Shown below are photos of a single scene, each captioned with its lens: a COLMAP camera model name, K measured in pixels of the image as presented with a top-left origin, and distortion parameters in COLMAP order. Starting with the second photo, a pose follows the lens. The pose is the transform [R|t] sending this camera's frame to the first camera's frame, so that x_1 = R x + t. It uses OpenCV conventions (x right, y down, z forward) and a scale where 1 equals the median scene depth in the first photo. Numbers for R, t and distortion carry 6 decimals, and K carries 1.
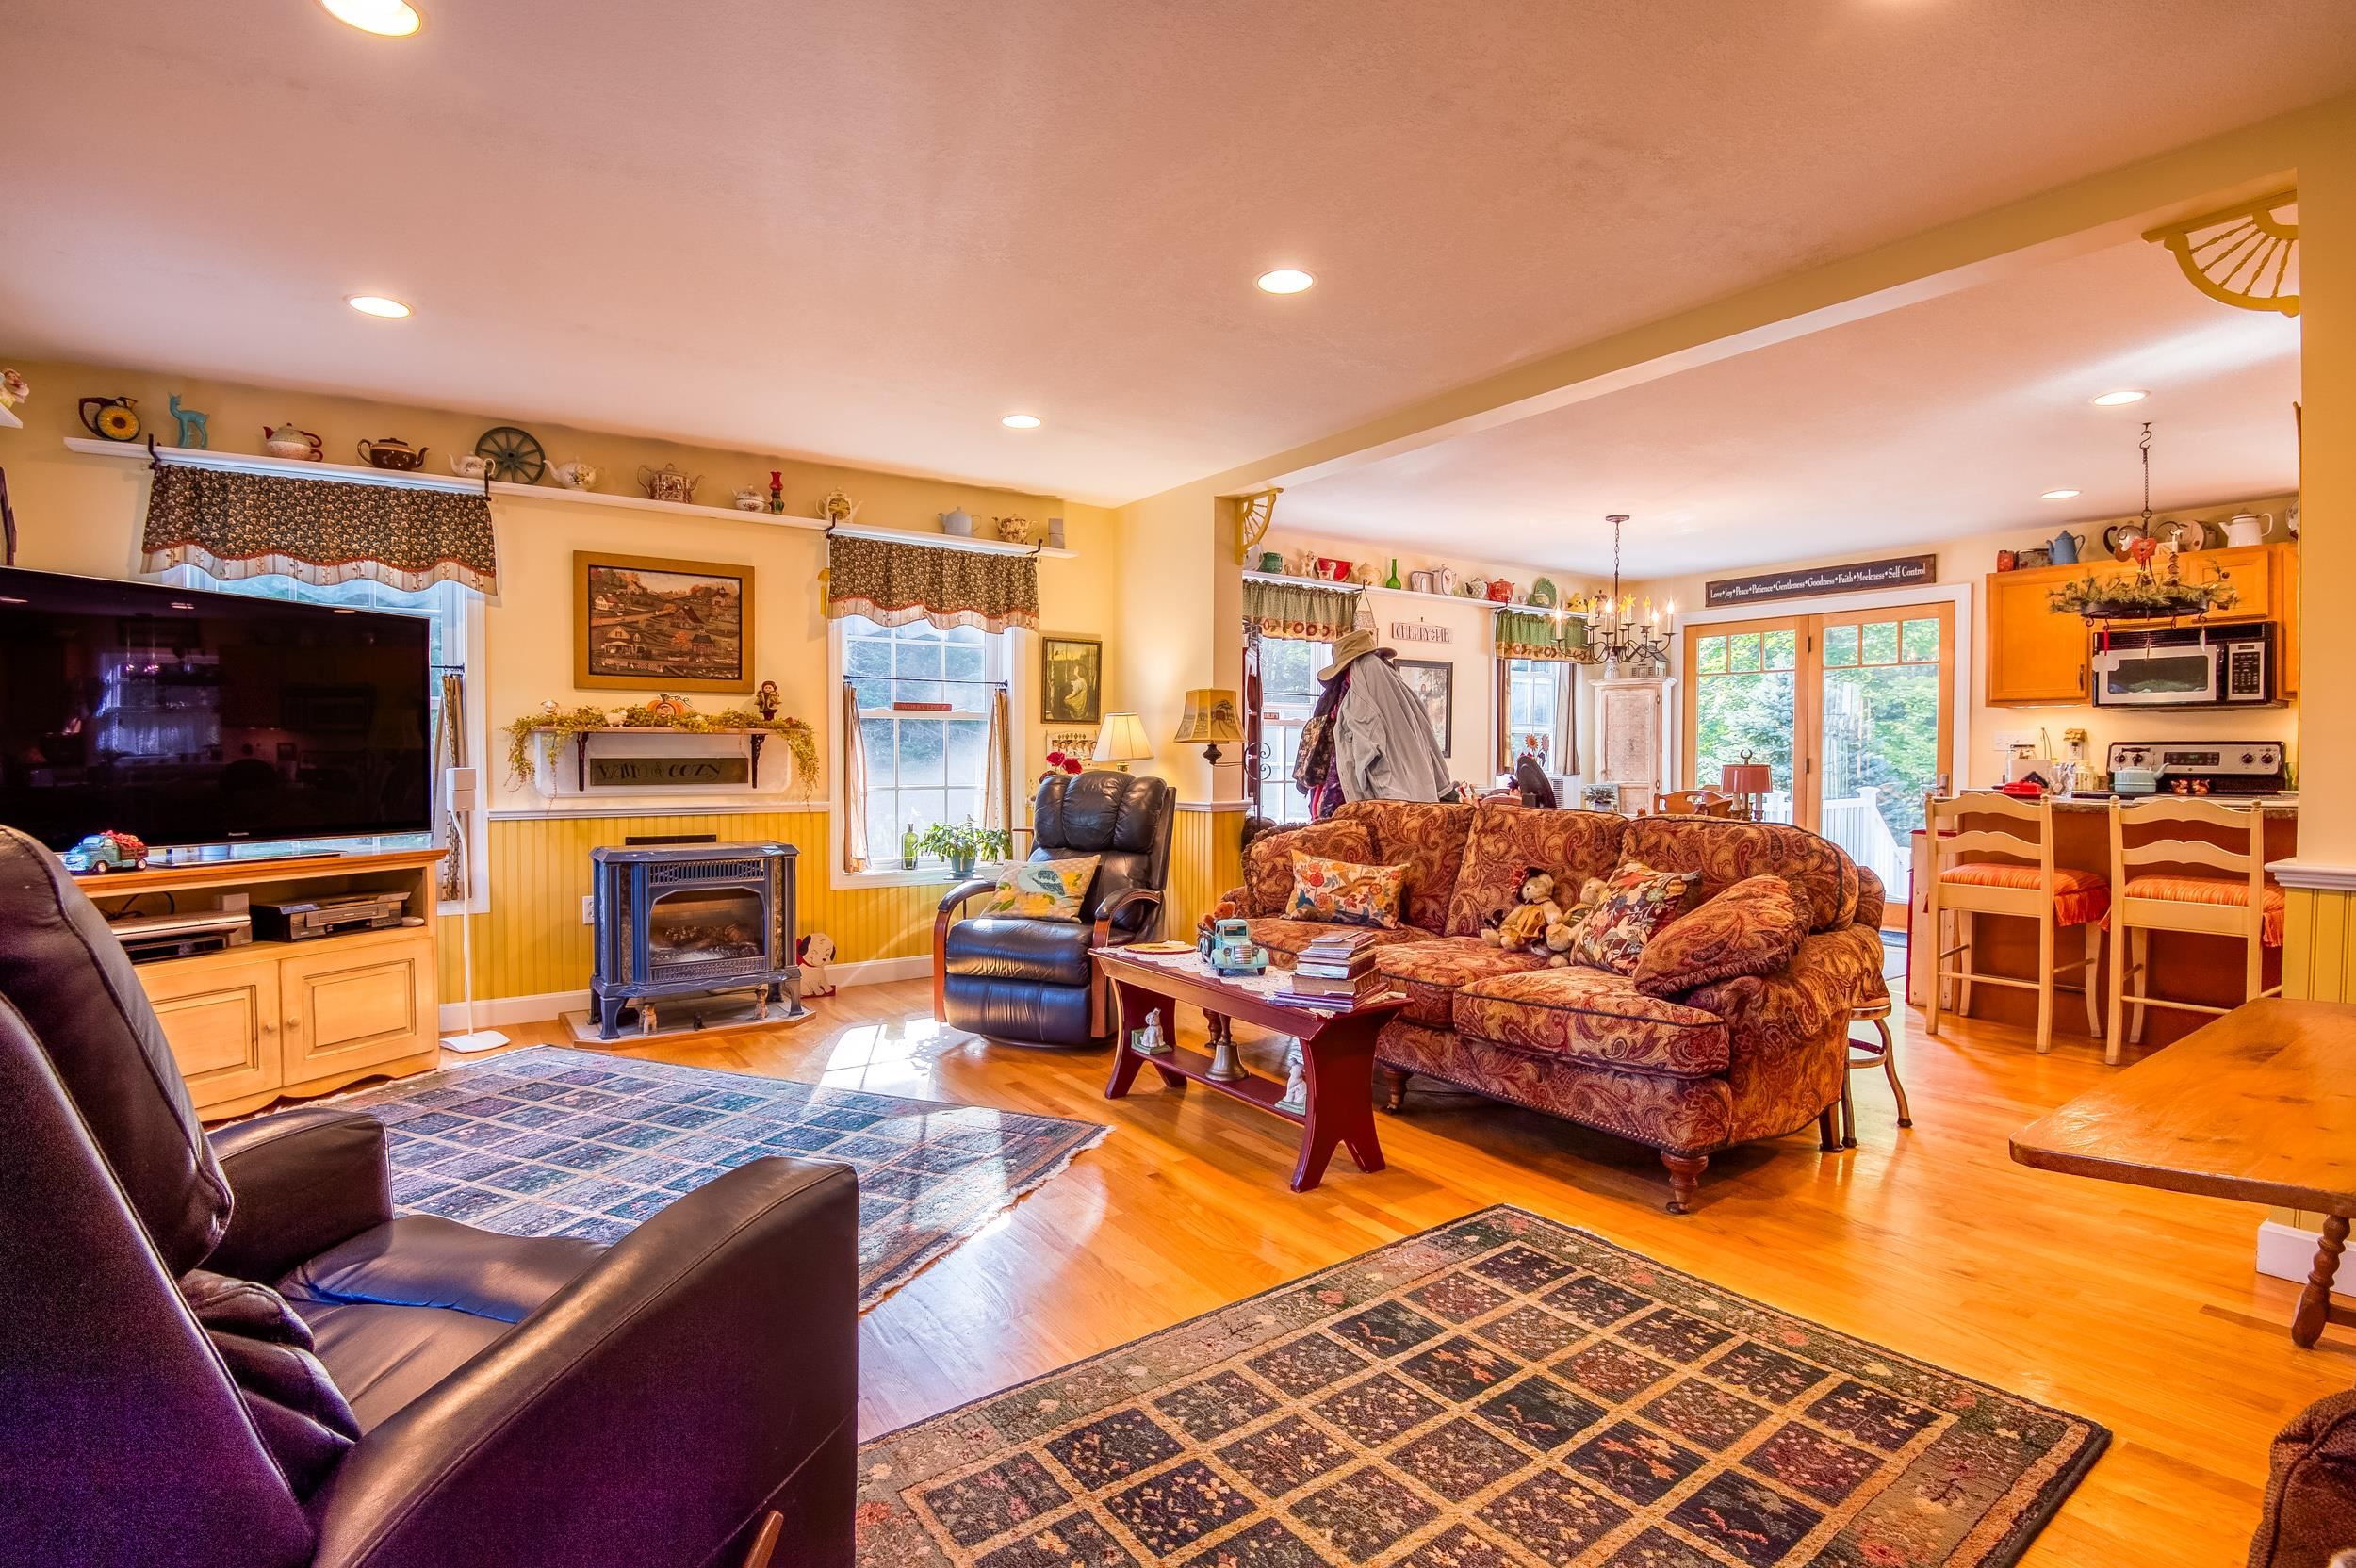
lens RADIAL K [[1060.0, 0, 1277.7], [0, 1060.0, 766.9], [0, 0, 1]] dist [-0.000678, -0.009405]
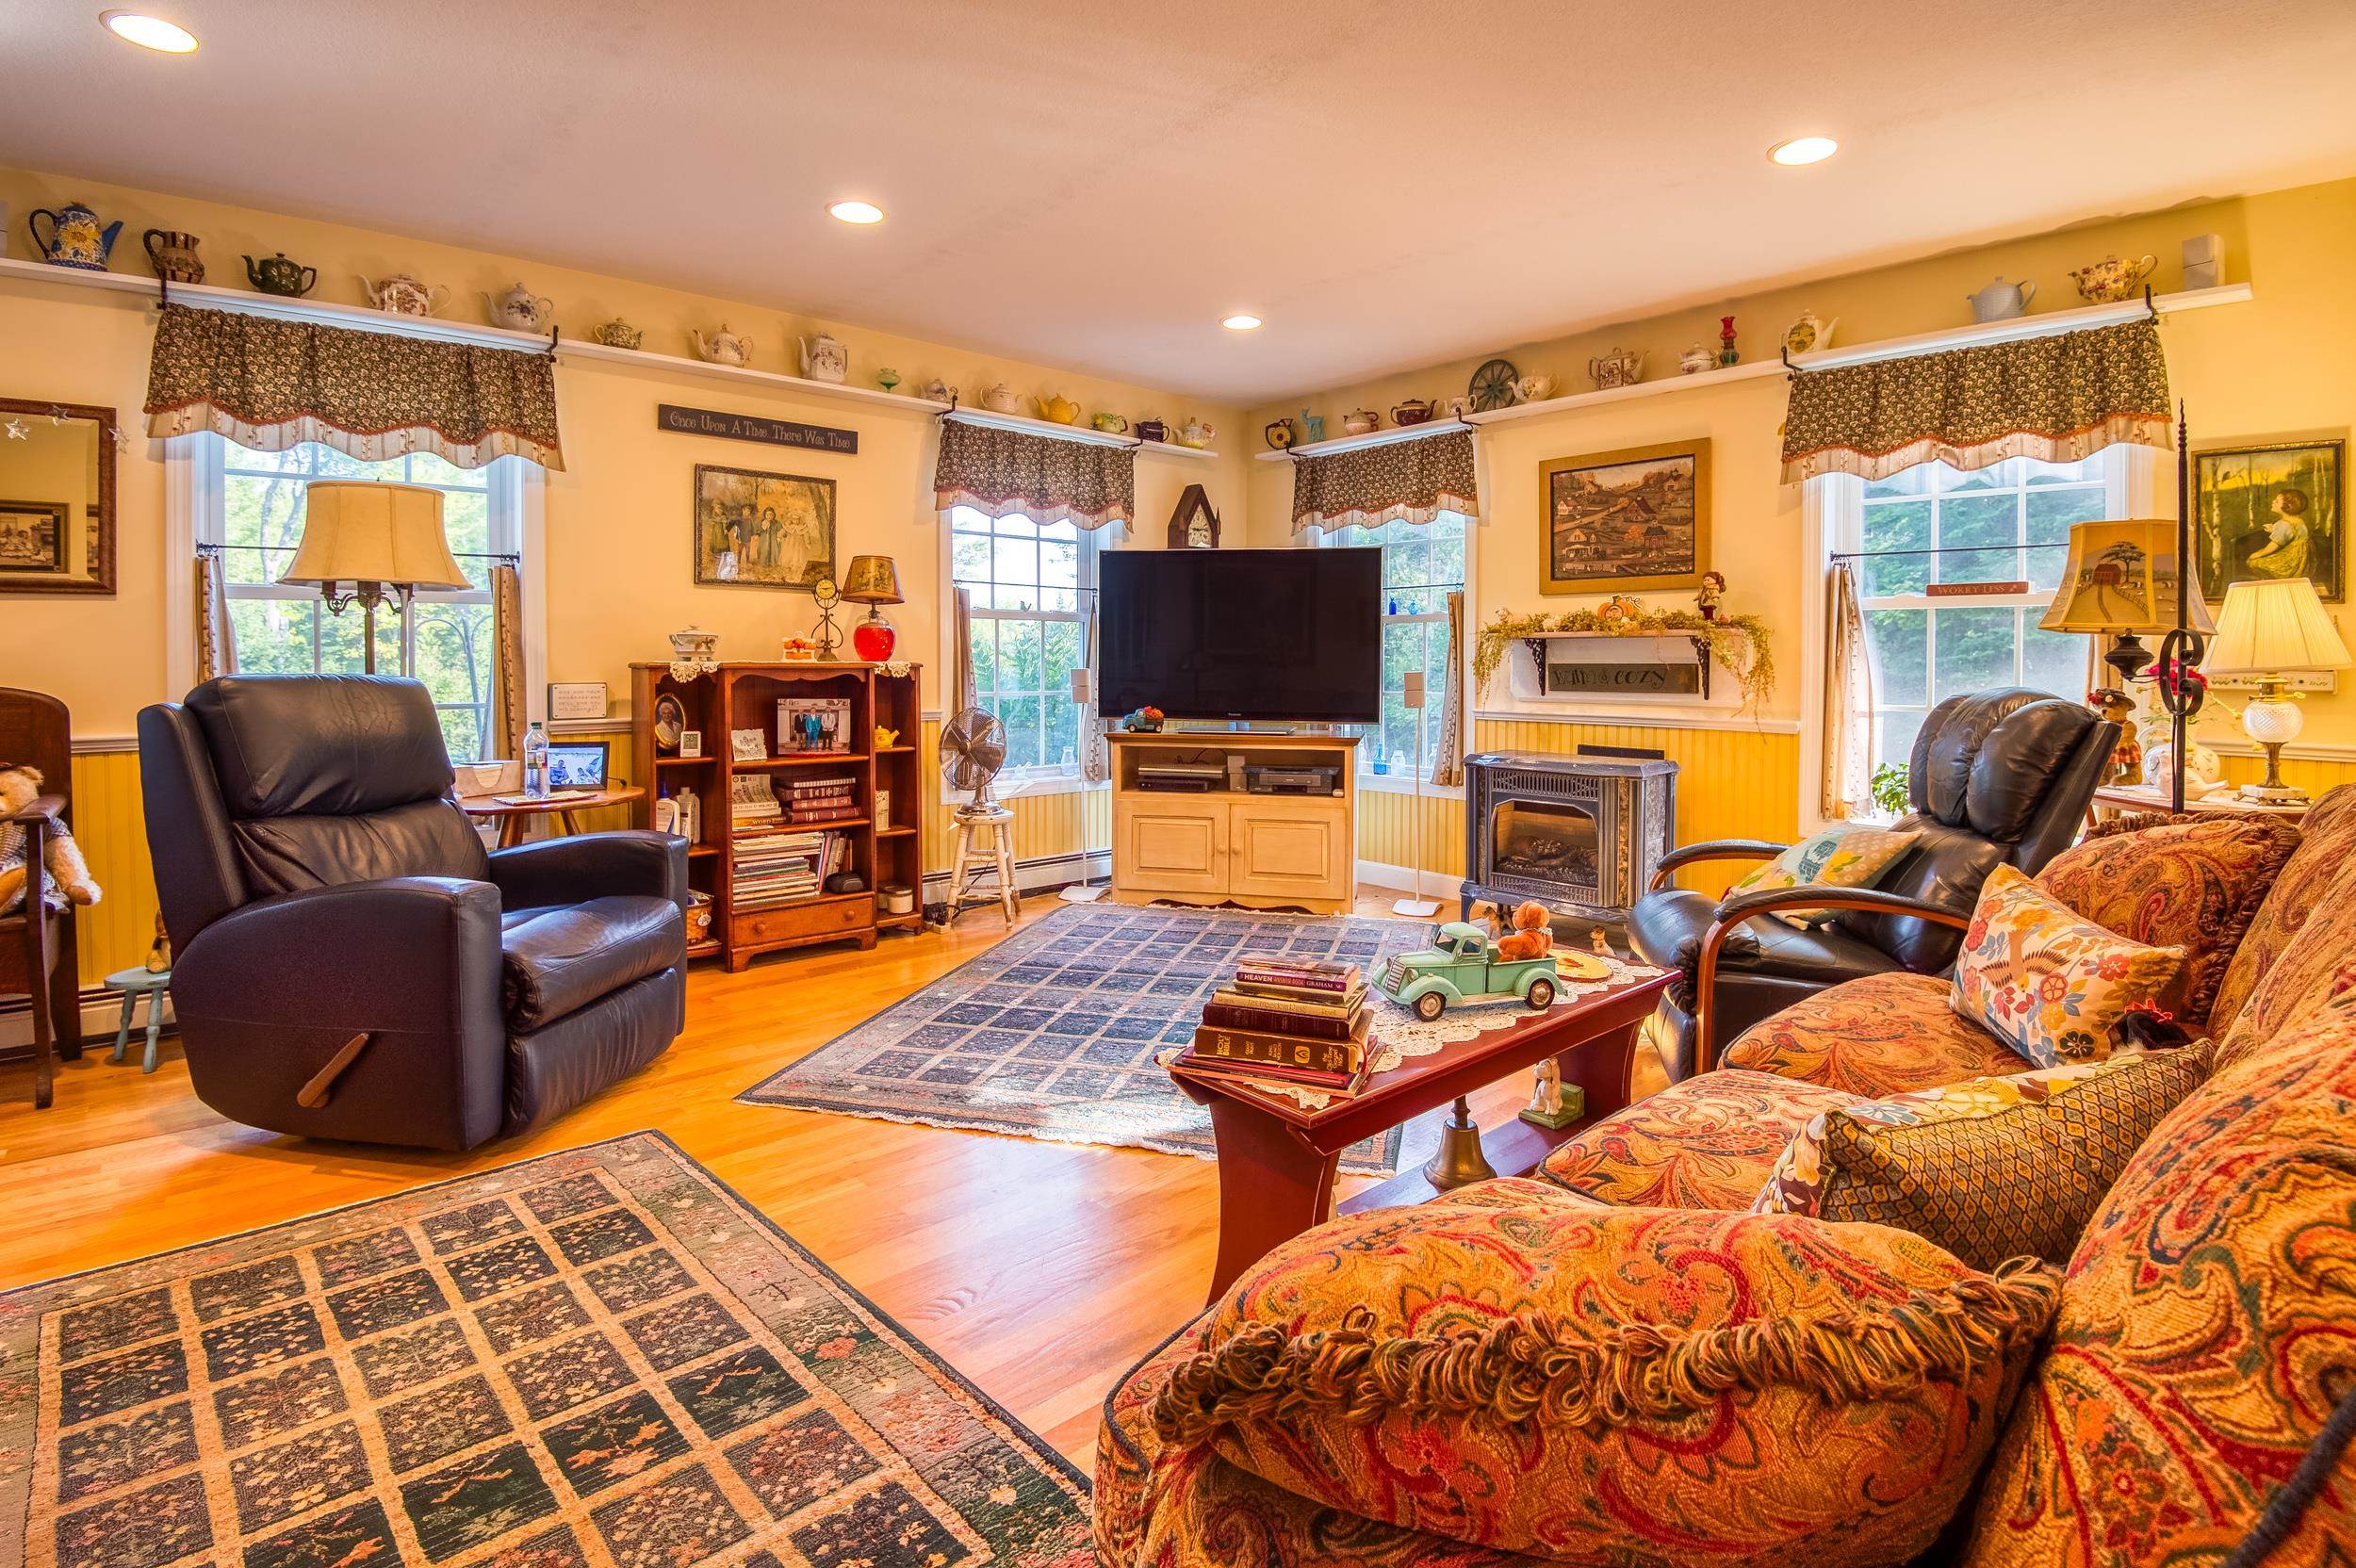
lens RADIAL K [[1127.0, 0, 1123.6], [0, 1127.0, 682.0], [0, 0, 1]] dist [-0.000479, -0.031240]
pose [[0.091567, 0.017247, -0.995649, 0.366174], [-0.015595, 0.999752, 0.015884, -0.001378], [0.995677, 0.014073, 0.091814, 0.470599]]
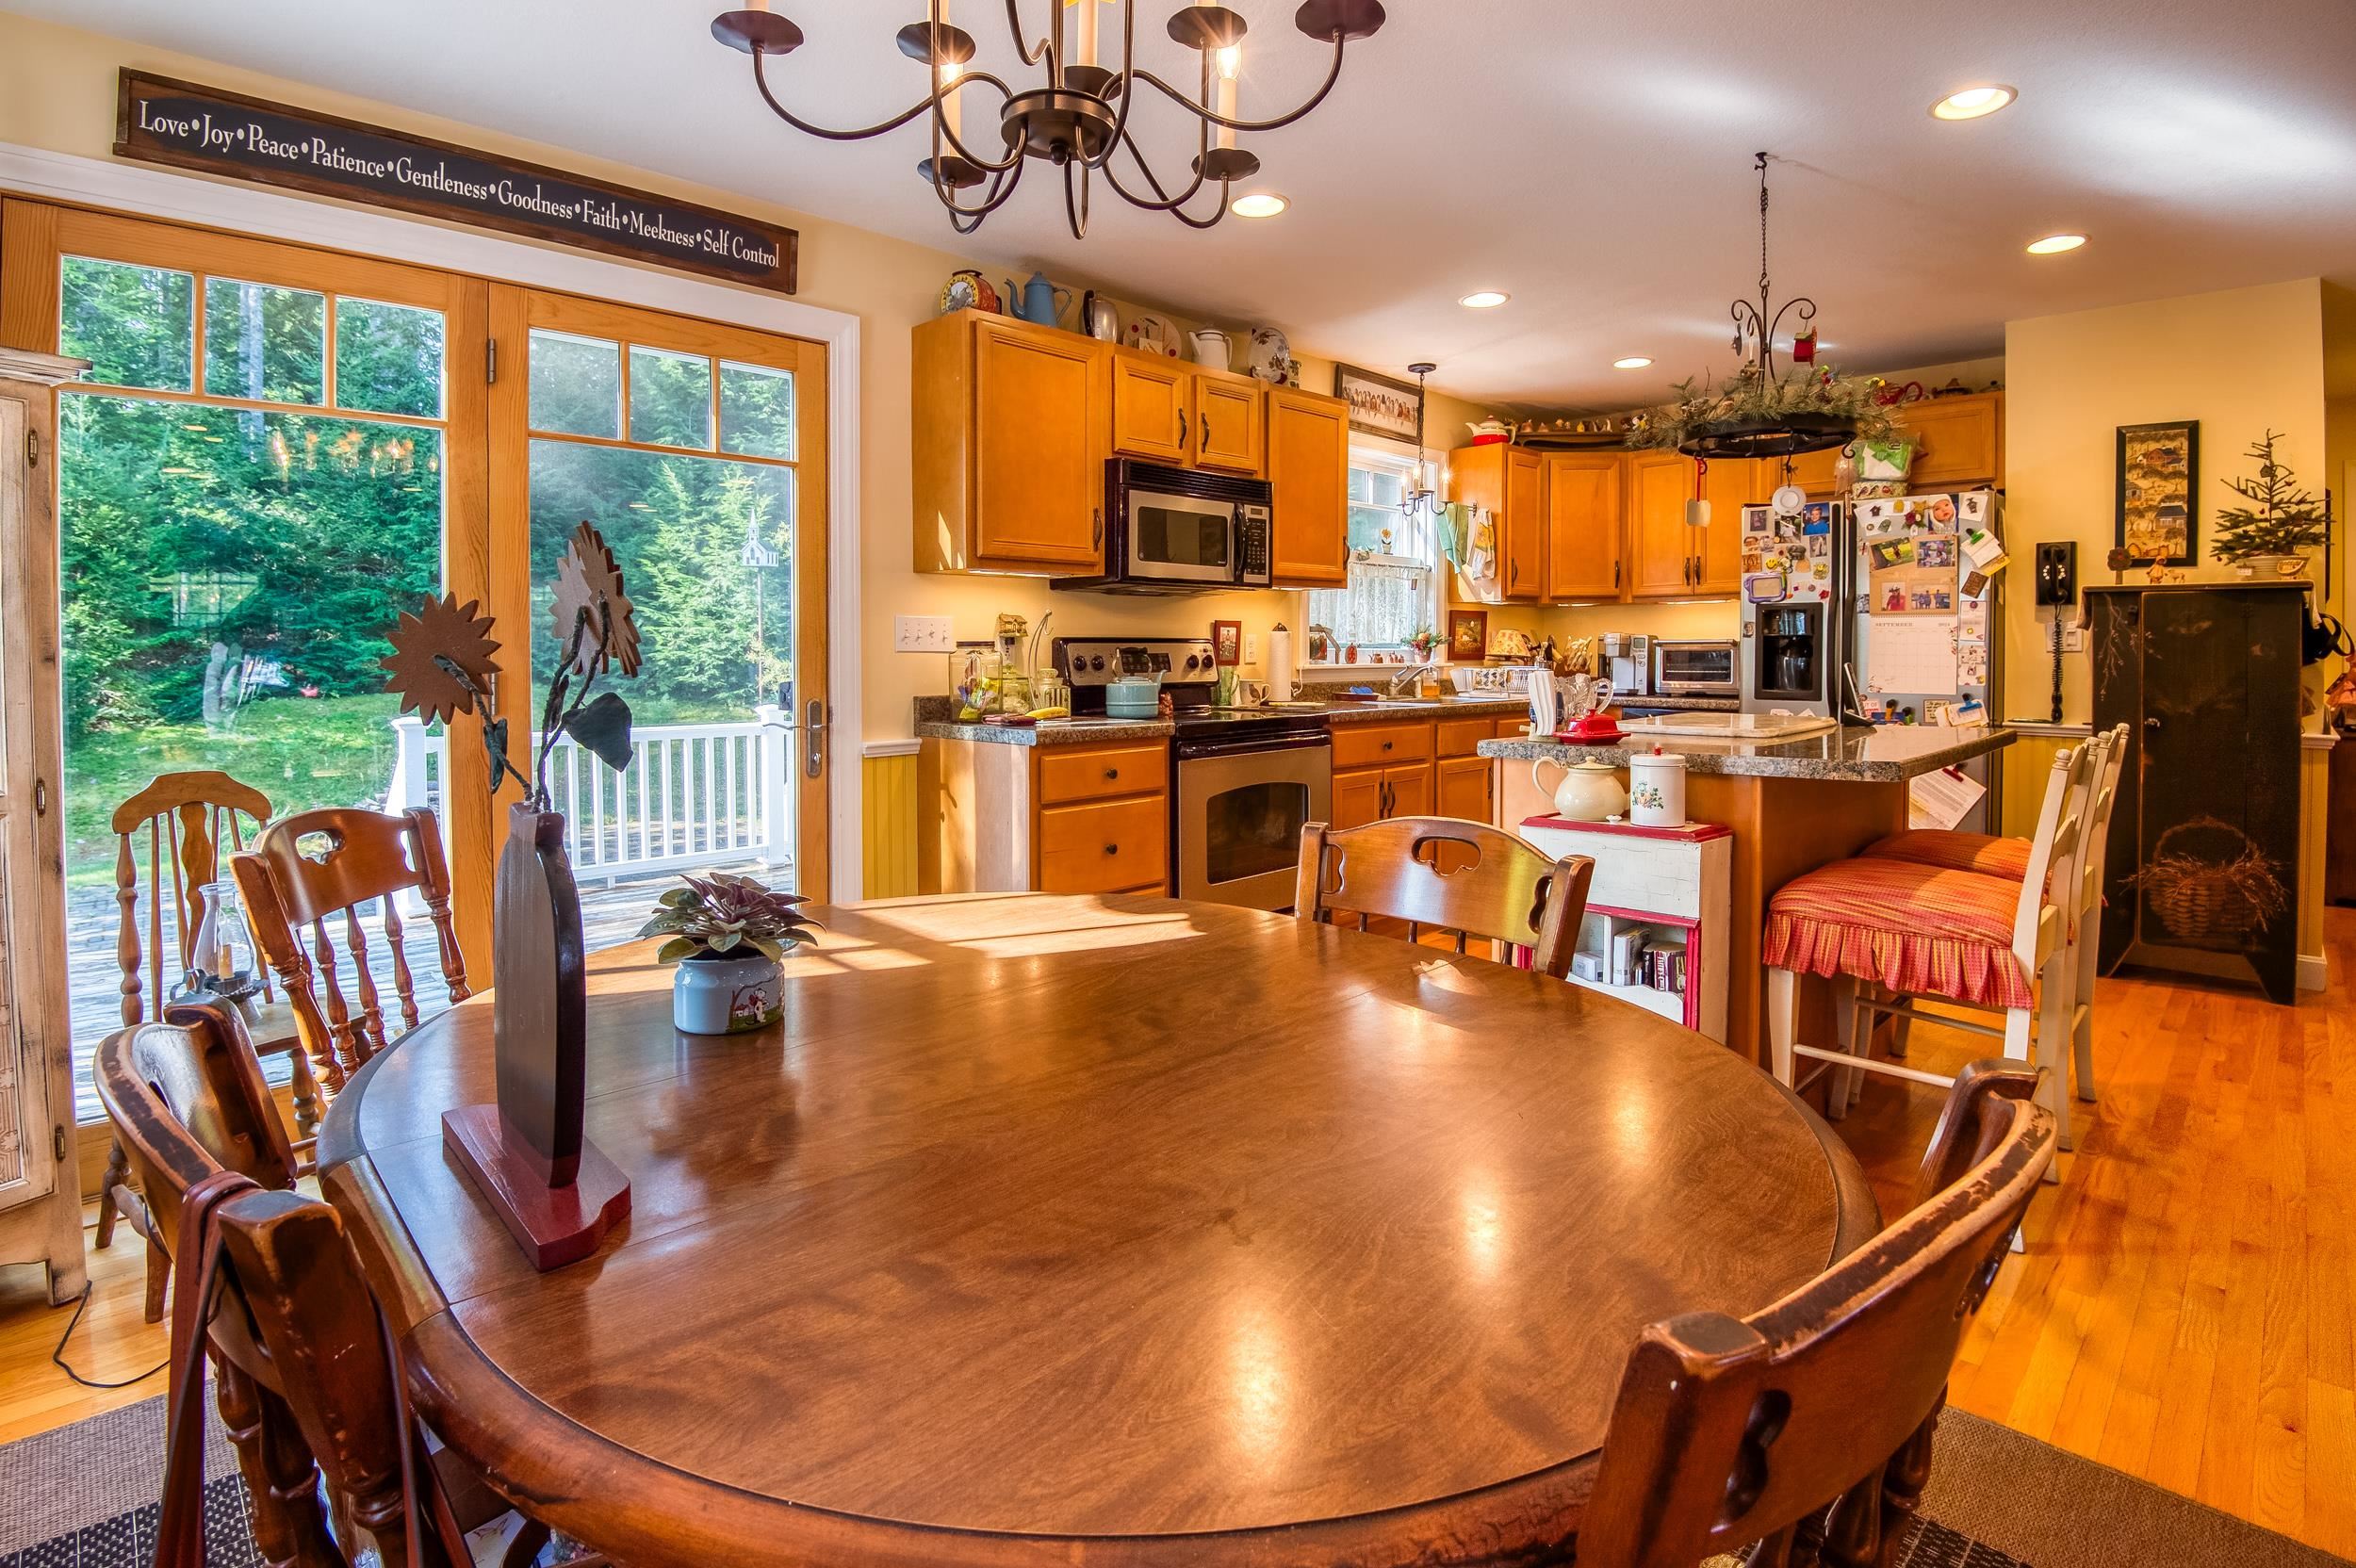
lens RADIAL K [[1113.2, 0, 1171.4], [0, 1113.2, 683.2], [0, 0, 1]] dist [-0.030119, -0.011536]
pose [[-0.115740, -0.036474, 0.992610, 0.160537], [0.015242, 0.999143, 0.038492, -0.026922], [-0.993163, 0.019585, -0.115085, 1.286424]]
